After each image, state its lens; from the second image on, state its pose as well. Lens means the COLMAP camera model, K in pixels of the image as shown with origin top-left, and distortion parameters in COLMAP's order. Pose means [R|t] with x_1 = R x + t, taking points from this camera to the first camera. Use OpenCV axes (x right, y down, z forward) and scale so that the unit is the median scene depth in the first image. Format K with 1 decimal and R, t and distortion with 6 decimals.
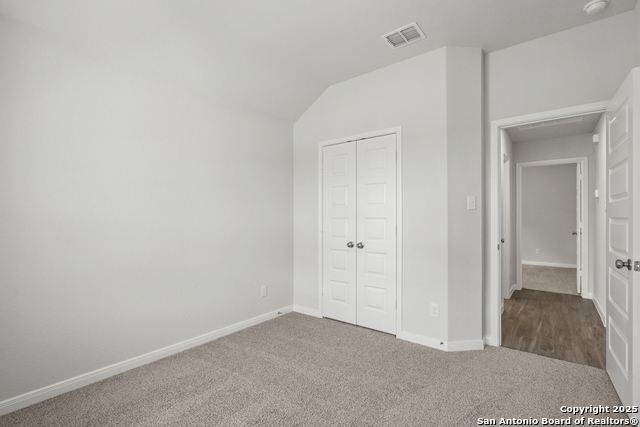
lens RADIAL K [[292.9, 0, 319.6], [0, 292.9, 217.0], [0, 0, 1]] dist [0.000158, 0.000098]
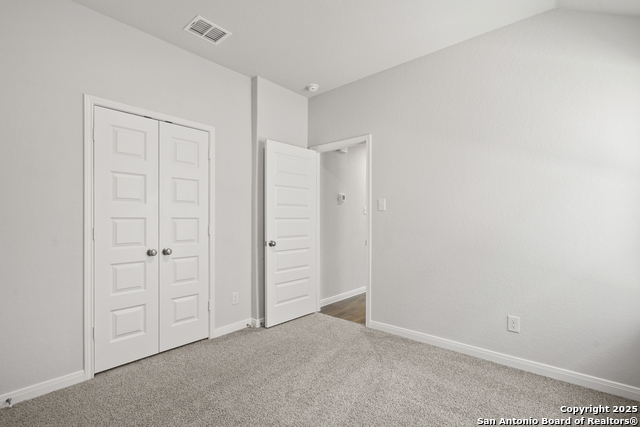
lens RADIAL K [[288.9, 0, 317.0], [0, 288.9, 215.7], [0, 0, 1]] dist [0.000999, 0.000305]
pose [[0.072006, 0.007169, 0.997378, -0.662644], [-0.004540, 0.999966, -0.006859, 0.000113], [-0.997394, -0.004034, 0.072036, 0.551661]]
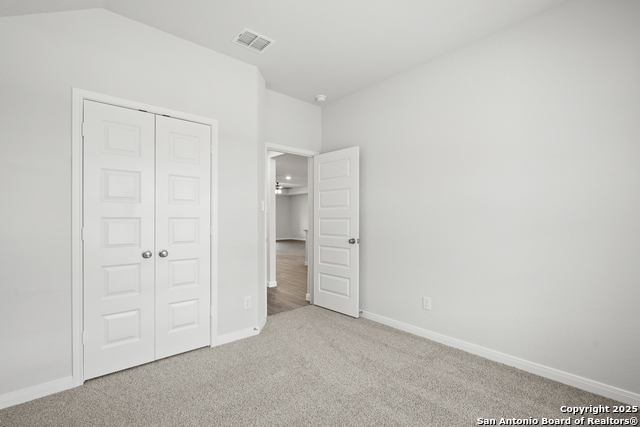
lens RADIAL K [[292.9, 0, 319.6], [0, 292.9, 217.0], [0, 0, 1]] dist [0.000158, 0.000098]
pose [[0.192066, 0.002456, 0.981379, -0.560715], [-0.005105, 0.999986, -0.001503, 0.000419], [-0.981369, -0.004721, 0.192075, 0.474520]]
